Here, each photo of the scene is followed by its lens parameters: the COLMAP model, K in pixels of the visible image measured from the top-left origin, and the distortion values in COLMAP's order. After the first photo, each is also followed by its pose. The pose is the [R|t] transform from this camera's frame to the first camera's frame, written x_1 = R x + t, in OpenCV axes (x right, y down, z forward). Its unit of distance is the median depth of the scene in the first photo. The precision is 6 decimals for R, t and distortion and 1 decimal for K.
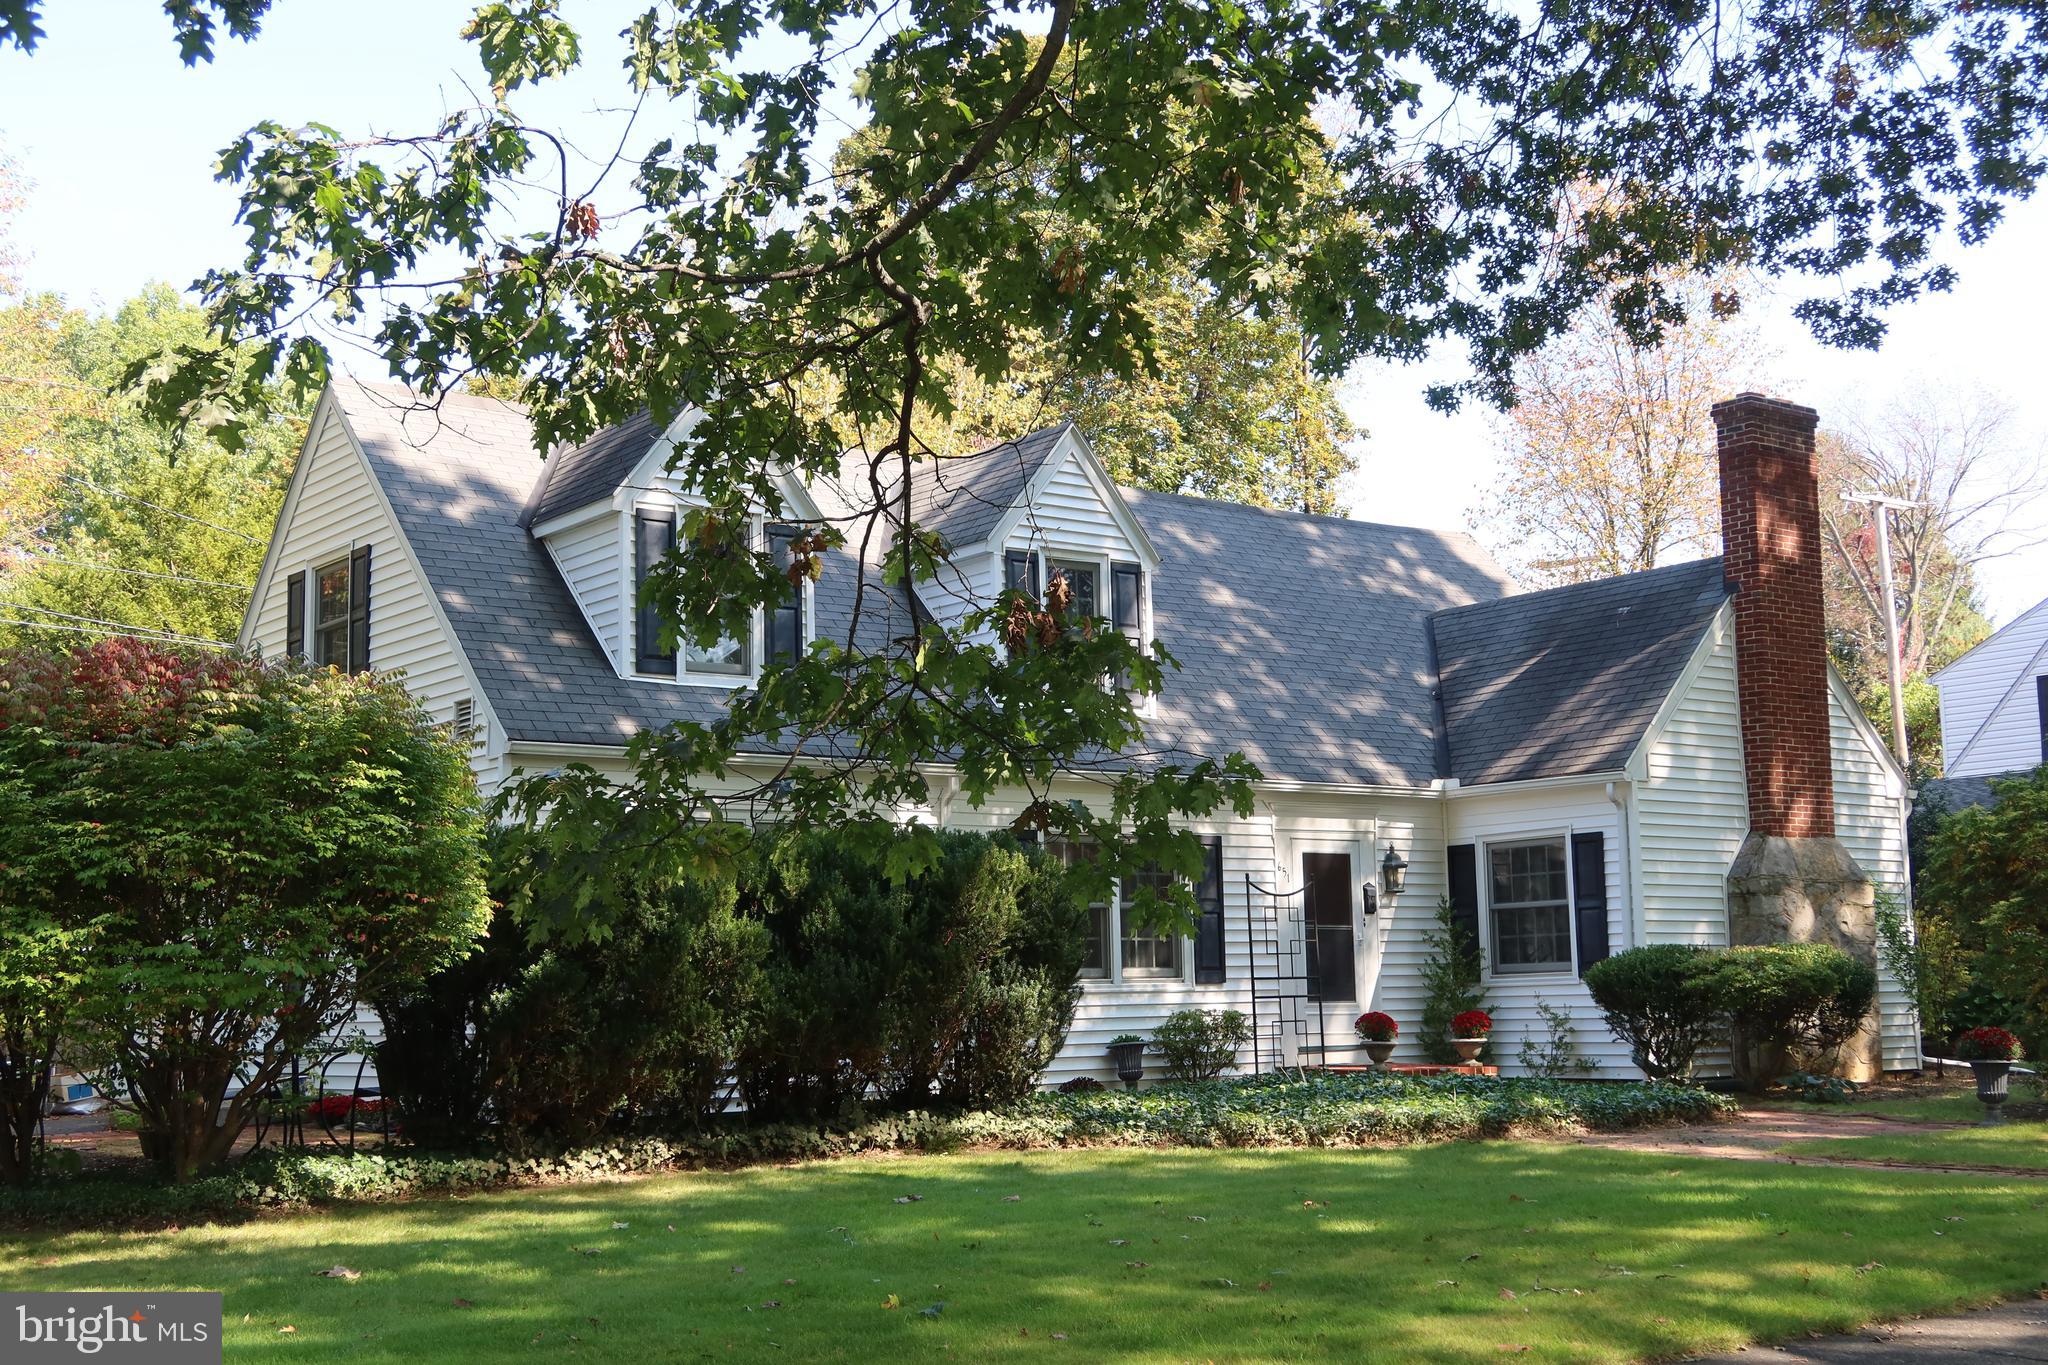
lens RADIAL K [[2627.0, 0, 1024.4], [0, 2627.0, 633.2], [0, 0, 1]] dist [0.107437, -0.035541]
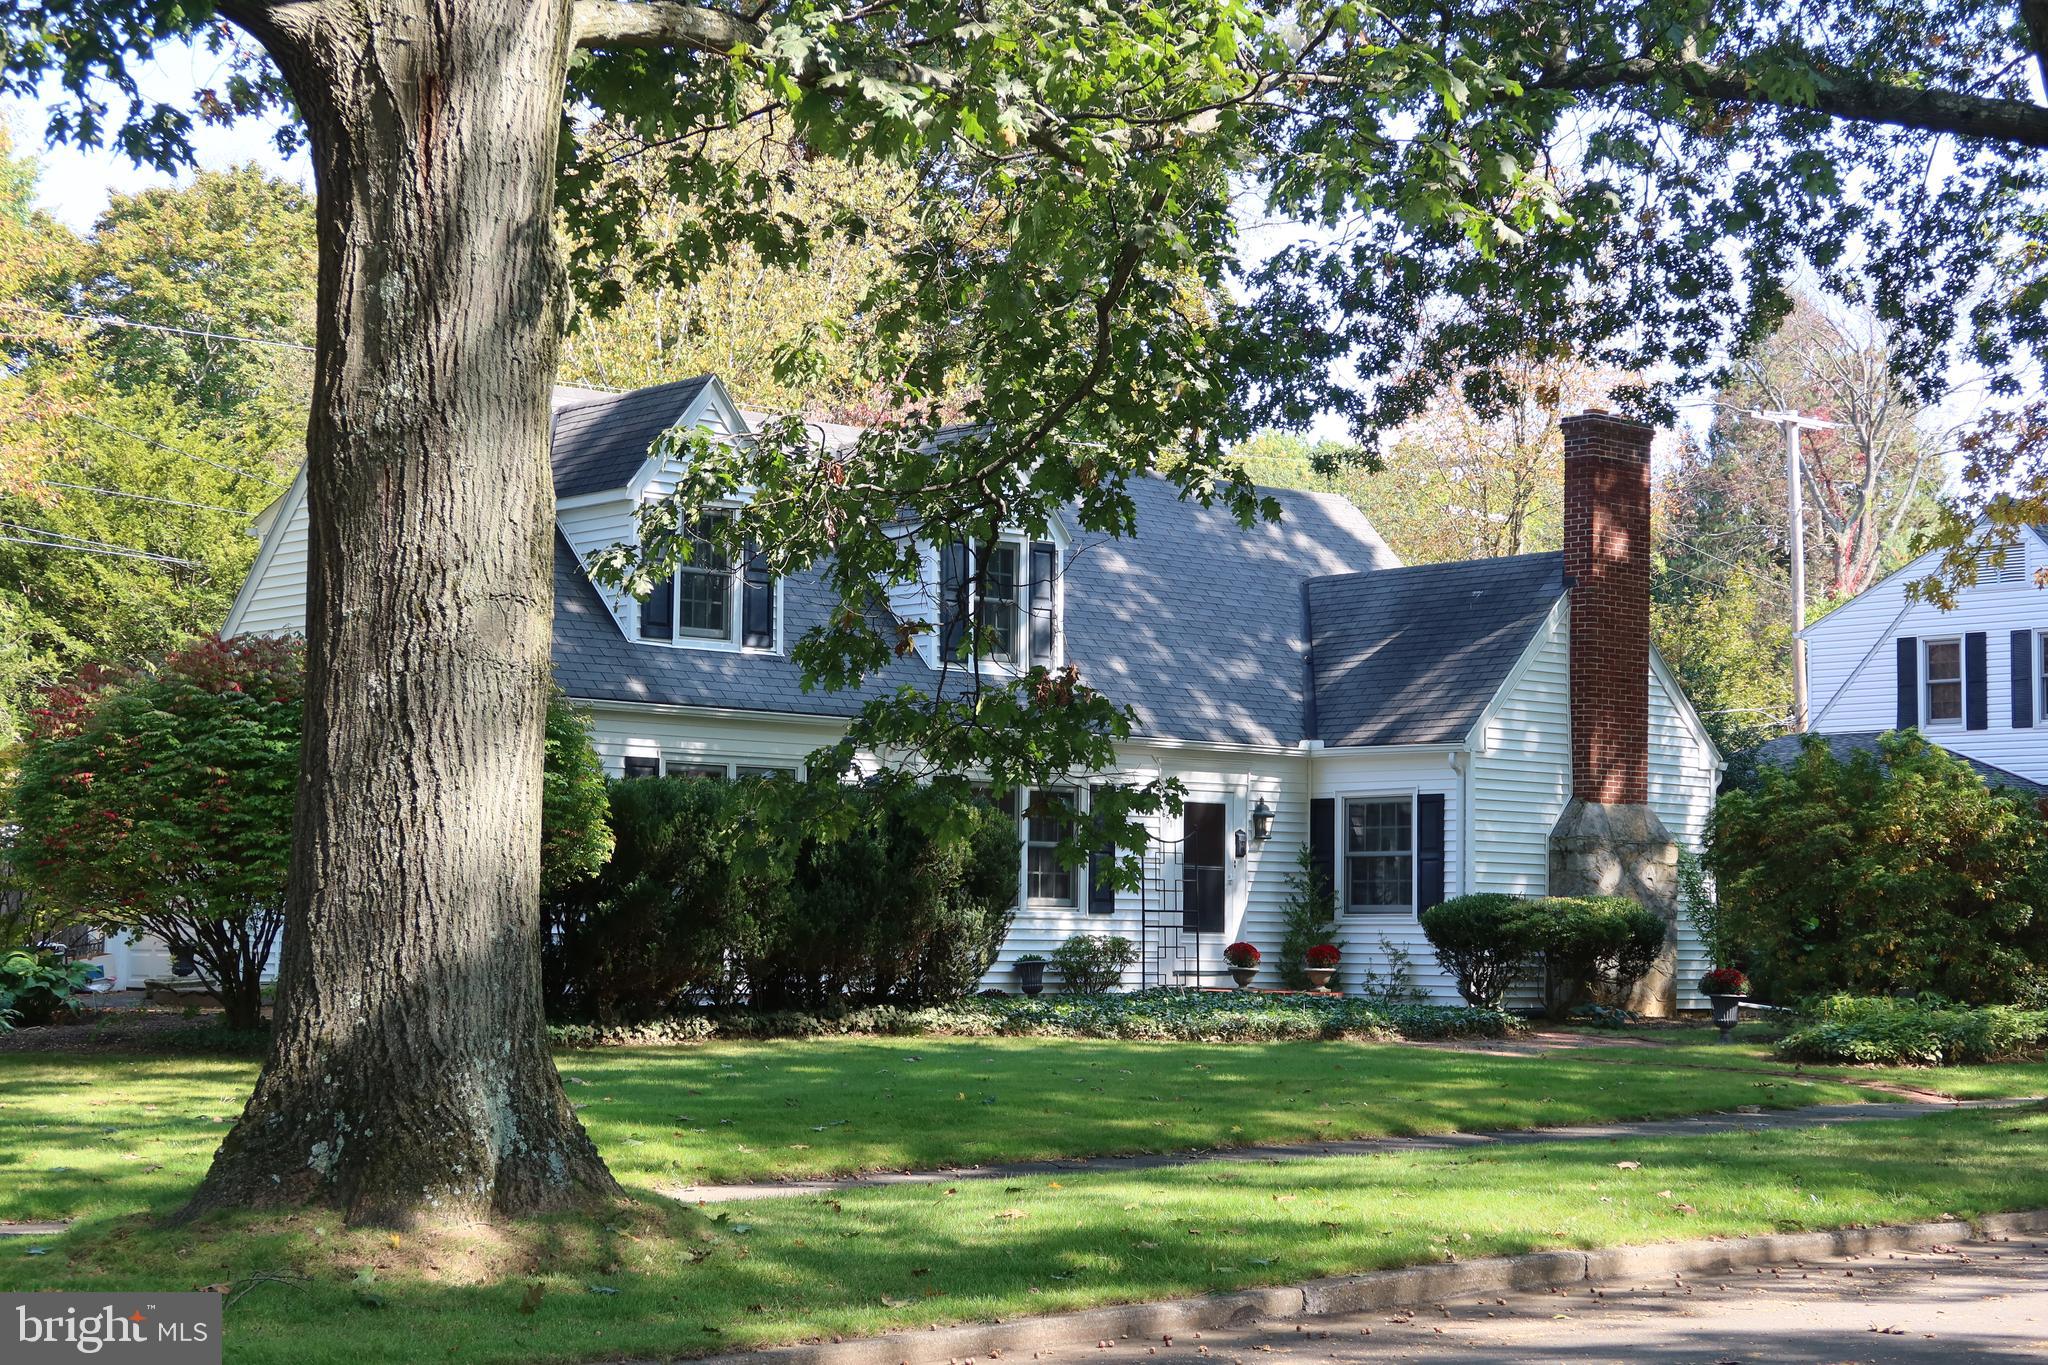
lens RADIAL K [[3333.6, 0, 1024.0], [0, 3333.6, 682.5], [0, 0, 1]] dist [0.212039, 0.056086]
pose [[0.996738, 0.040188, 0.069981, -0.071267], [-0.044703, 0.996936, 0.064185, -0.061873], [-0.067187, -0.067104, 0.995481, -0.459535]]
